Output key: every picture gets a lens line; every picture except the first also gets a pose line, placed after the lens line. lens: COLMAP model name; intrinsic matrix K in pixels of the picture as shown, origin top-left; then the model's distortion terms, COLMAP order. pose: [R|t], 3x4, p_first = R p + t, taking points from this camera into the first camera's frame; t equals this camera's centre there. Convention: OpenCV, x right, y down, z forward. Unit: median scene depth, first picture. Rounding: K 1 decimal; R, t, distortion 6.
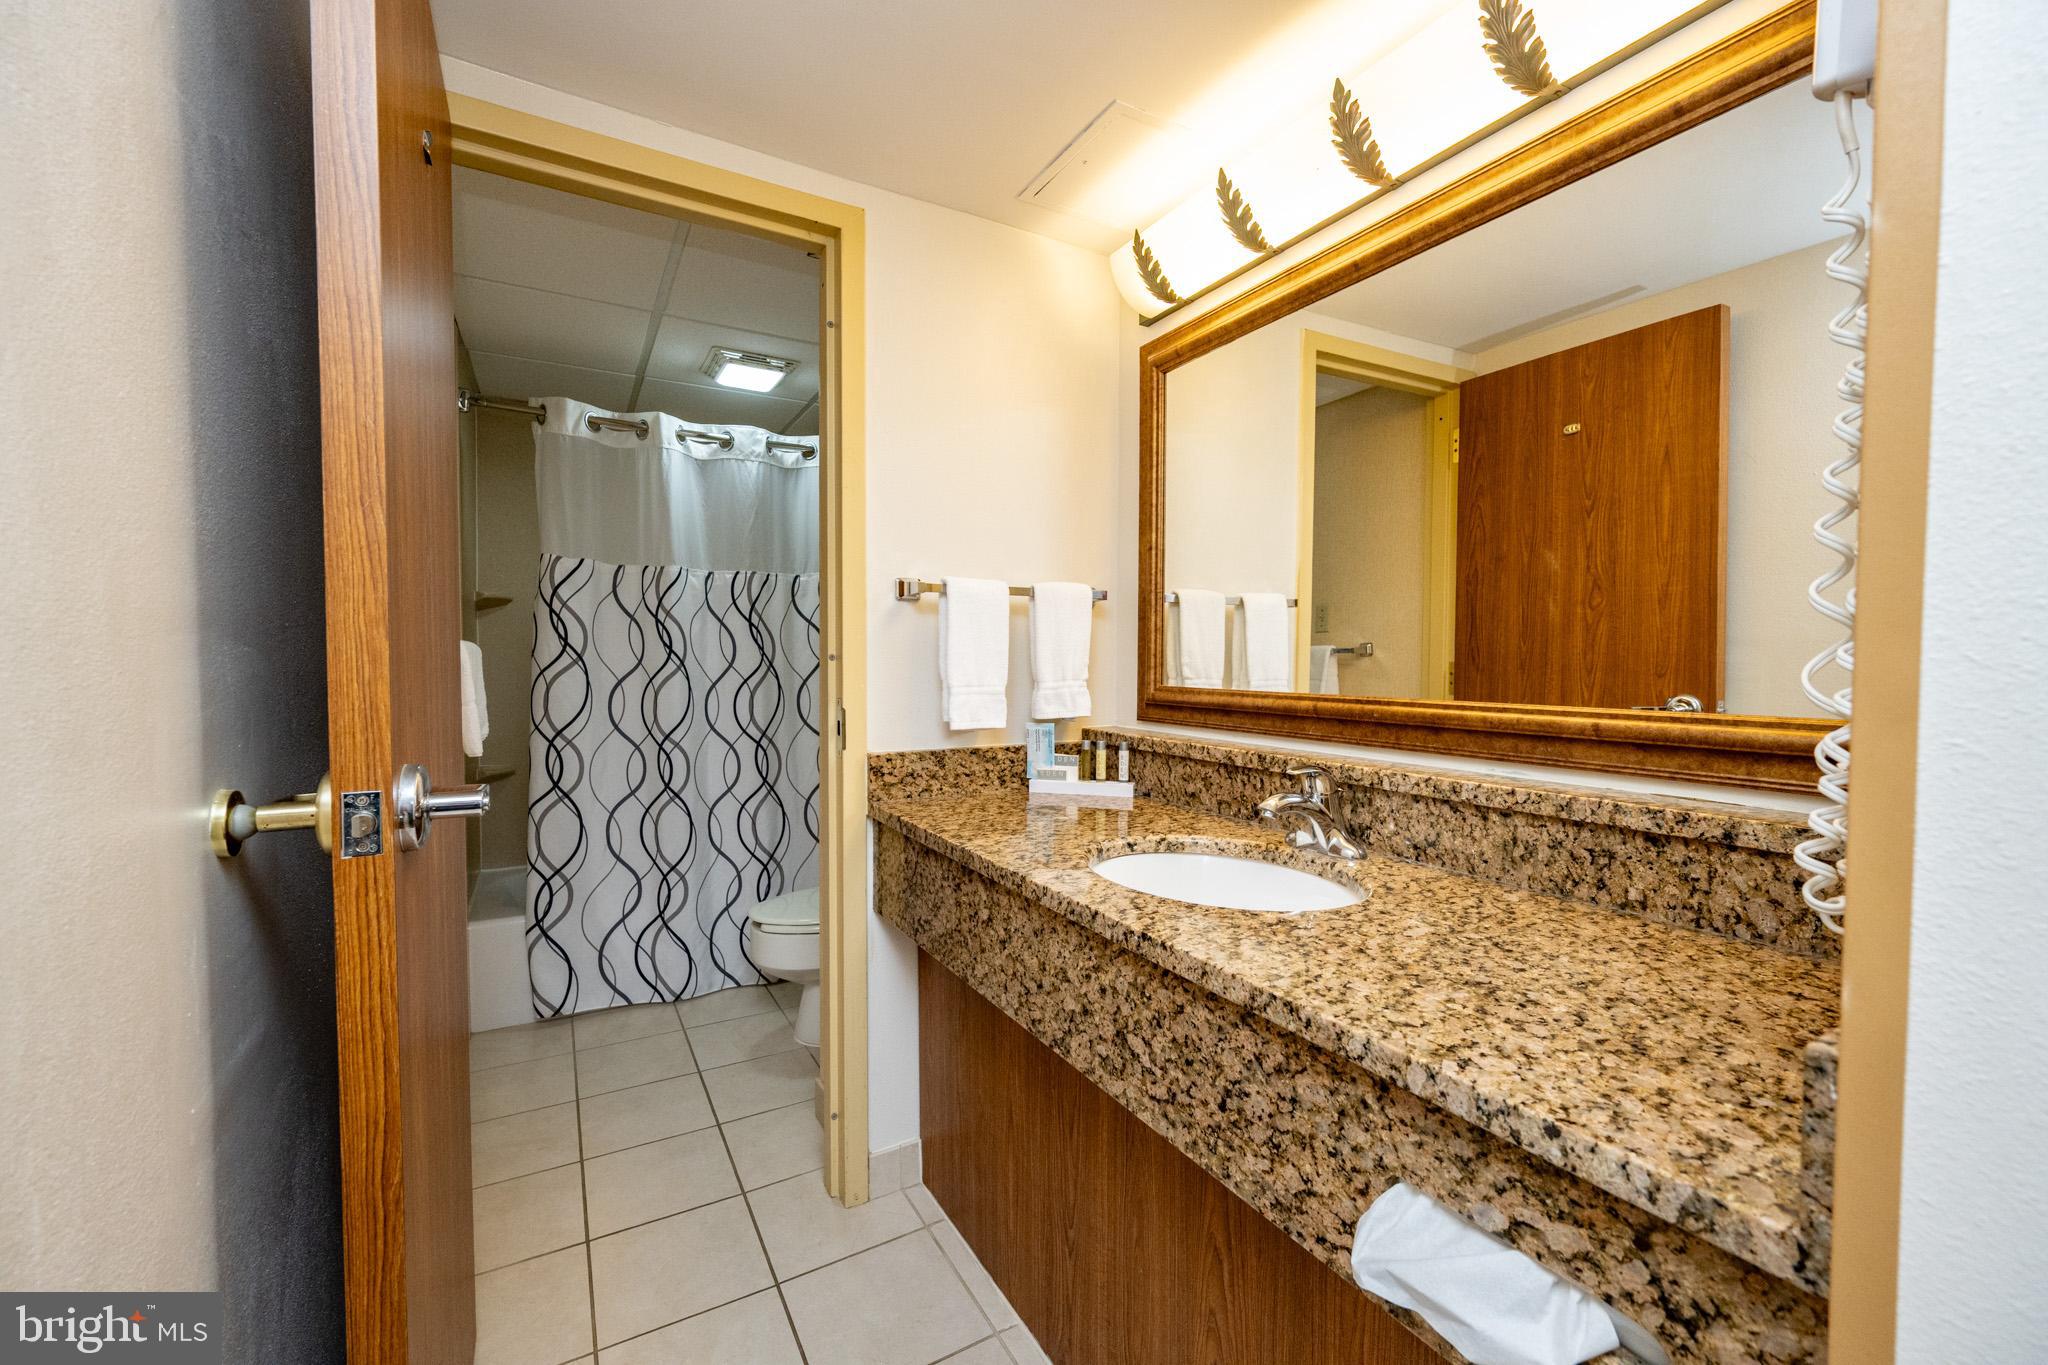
lens RADIAL K [[818.2, 0, 1017.0], [0, 818.2, 684.1], [0, 0, 1]] dist [0.000547, 0.000098]
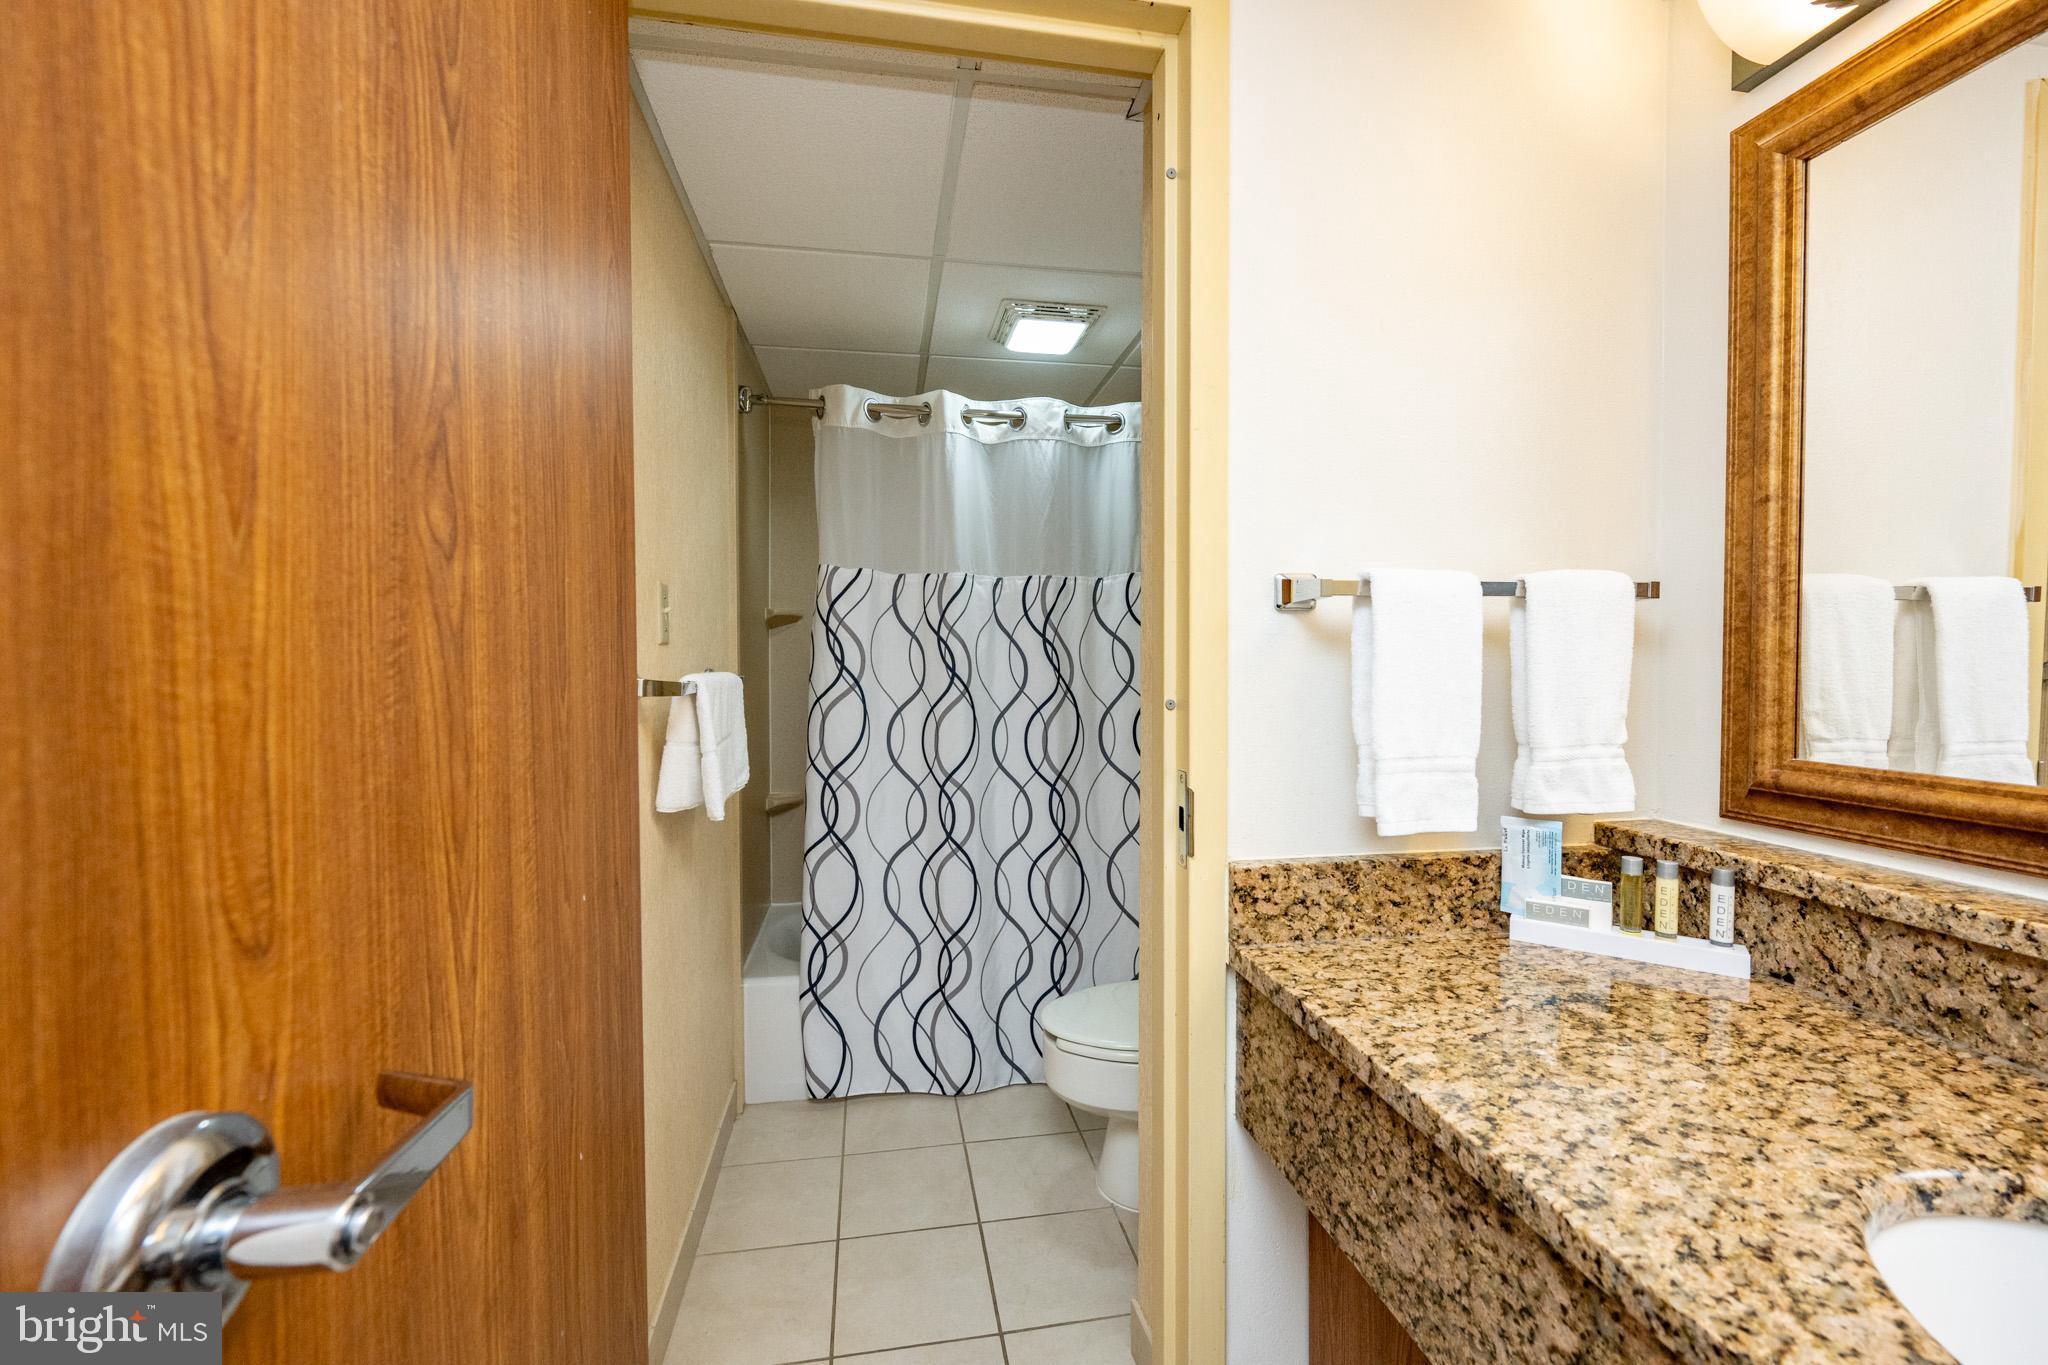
lens RADIAL K [[818.2, 0, 1017.0], [0, 818.2, 684.1], [0, 0, 1]] dist [0.000547, 0.000098]
pose [[0.940846, 0.004431, -0.338806, -0.082808], [-0.005135, 0.999986, -0.001182, -0.031202], [0.338796, 0.002852, 0.940856, 0.246304]]
